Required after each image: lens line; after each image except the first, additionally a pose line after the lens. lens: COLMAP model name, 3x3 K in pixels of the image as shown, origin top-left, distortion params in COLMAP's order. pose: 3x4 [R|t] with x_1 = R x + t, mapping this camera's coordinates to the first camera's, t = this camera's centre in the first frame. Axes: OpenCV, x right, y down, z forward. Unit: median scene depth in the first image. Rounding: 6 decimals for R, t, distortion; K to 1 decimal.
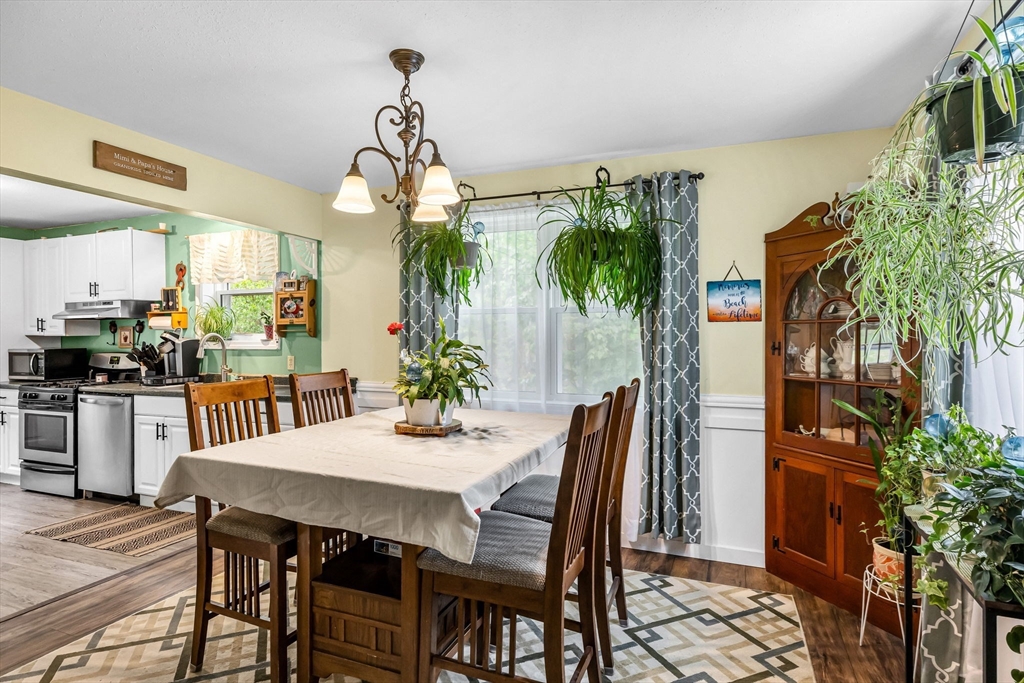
lens RADIAL K [[549.8, 0, 509.5], [0, 549.8, 337.3], [0, 0, 1]] dist [0.005630, 0.001262]
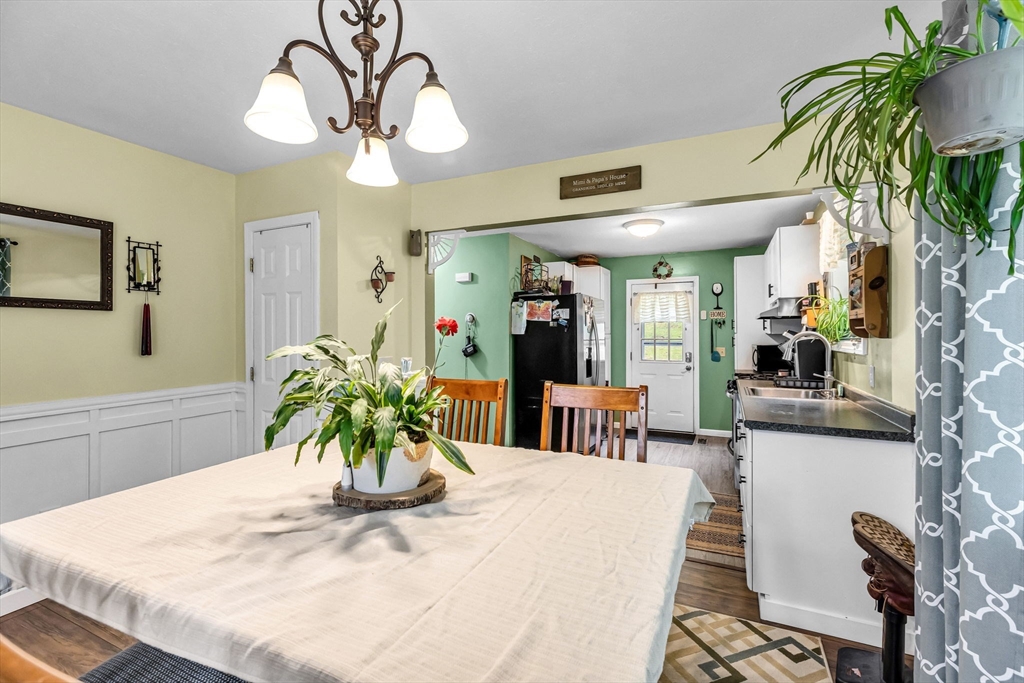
lens RADIAL K [[457.0, 0, 509.9], [0, 457.0, 320.6], [0, 0, 1]] dist [-0.000335, -0.000017]
pose [[-0.052769, -0.024470, -0.998307, 0.186817], [-0.006581, 0.999687, -0.024156, -0.003231], [0.998585, 0.005295, -0.052913, 0.610482]]
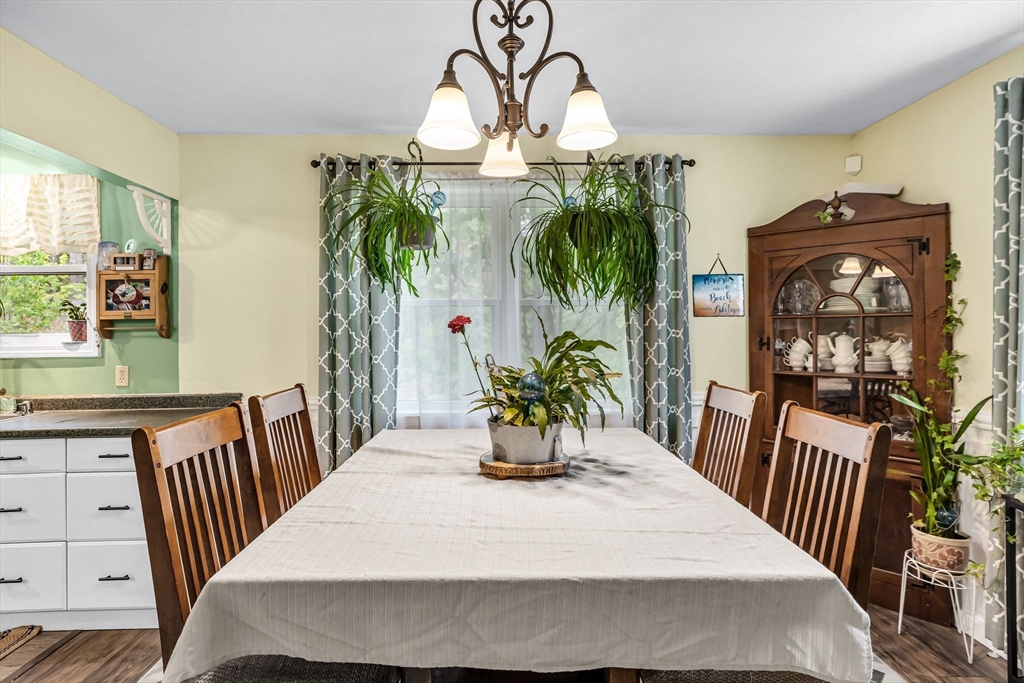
lens RADIAL K [[554.4, 0, 513.3], [0, 554.4, 325.4], [0, 0, 1]] dist [0.001538, 0.000360]
pose [[0.917096, -0.003217, 0.398653, -0.233125], [0.009391, 0.999864, -0.013536, -0.002280], [-0.398555, 0.016158, 0.917002, 0.183791]]
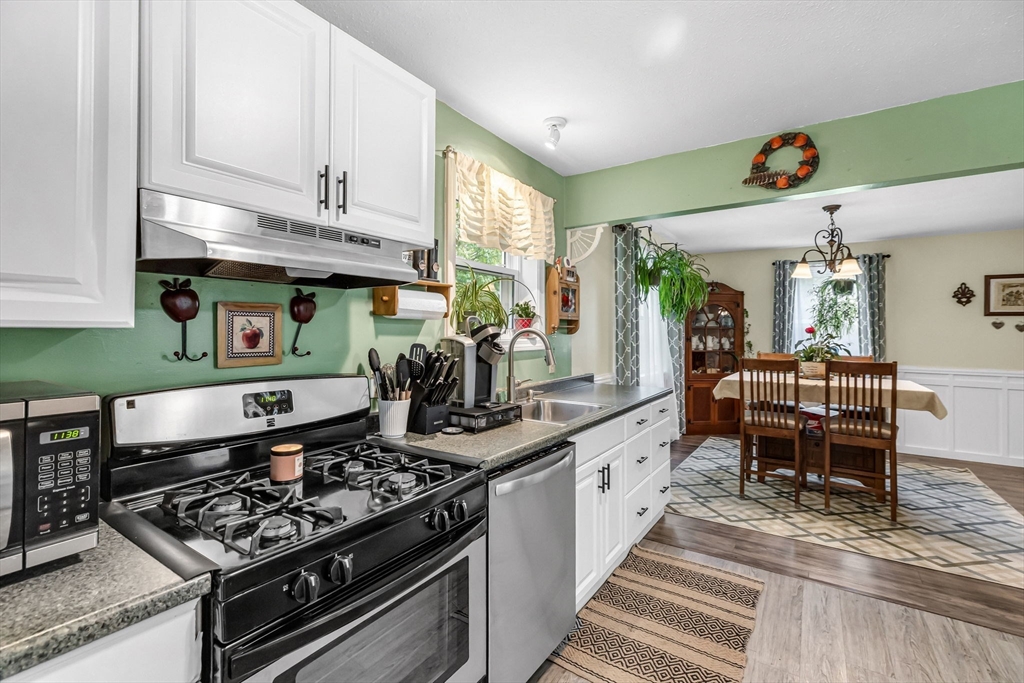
lens RADIAL K [[461.4, 0, 510.3], [0, 461.4, 325.2], [0, 0, 1]] dist [0.001739, 0.000698]
pose [[0.205043, 0.019018, 0.978568, -1.130182], [-0.000578, 0.999813, -0.019310, -0.000134], [-0.978753, 0.003394, 0.205016, 0.944408]]
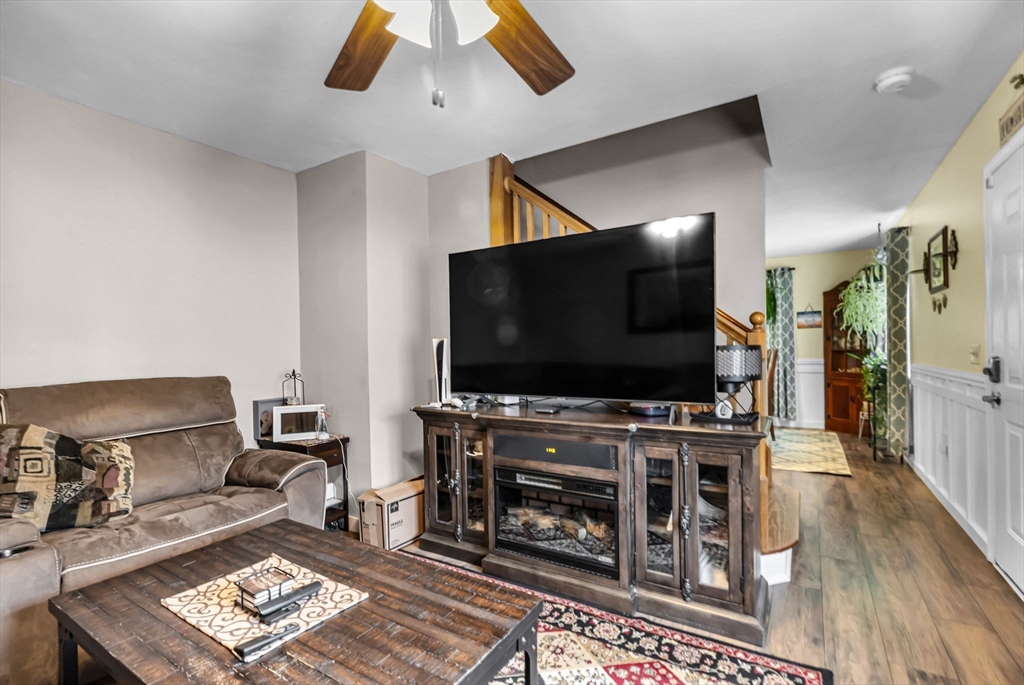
lens RADIAL K [[463.8, 0, 512.2], [0, 463.8, 357.0], [0, 0, 1]] dist [-0.000921, -0.000032]
pose [[0.983999, -0.016103, -0.177447, -0.383018], [0.017002, 0.999849, 0.003546, 0.050502], [0.177363, -0.006506, 0.984124, -0.914637]]
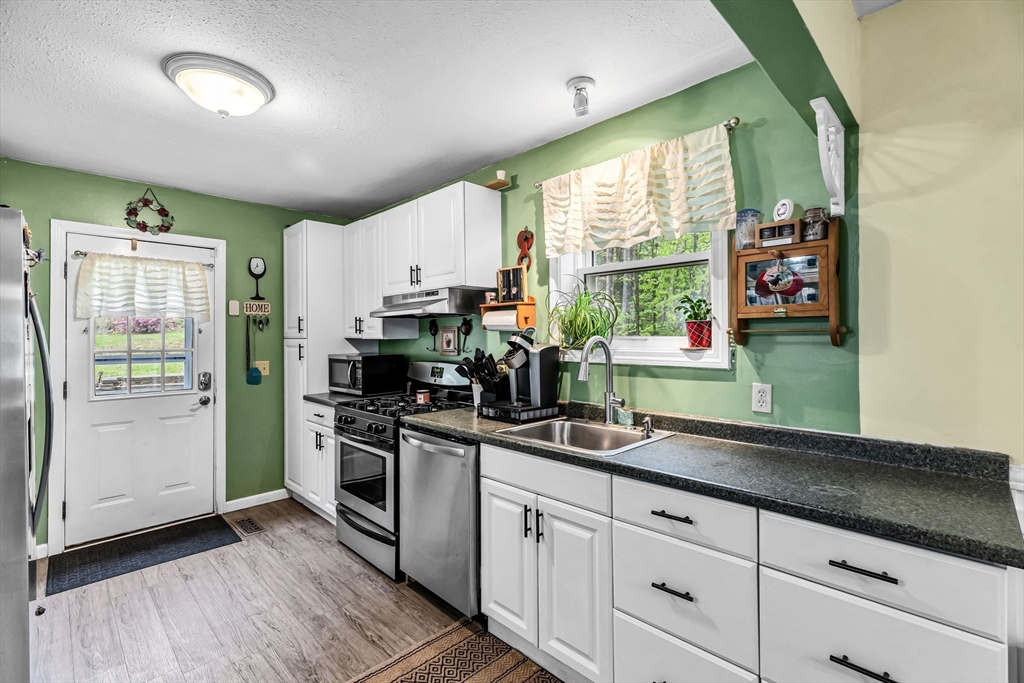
lens RADIAL K [[457.3, 0, 512.0], [0, 457.3, 341.5], [0, 0, 1]] dist [0.000632, 0.000244]
pose [[0.922070, 0.006176, -0.386974, -0.454910], [-0.003583, 0.999966, 0.007419, -0.005318], [0.387007, -0.005455, 0.922061, 0.558108]]
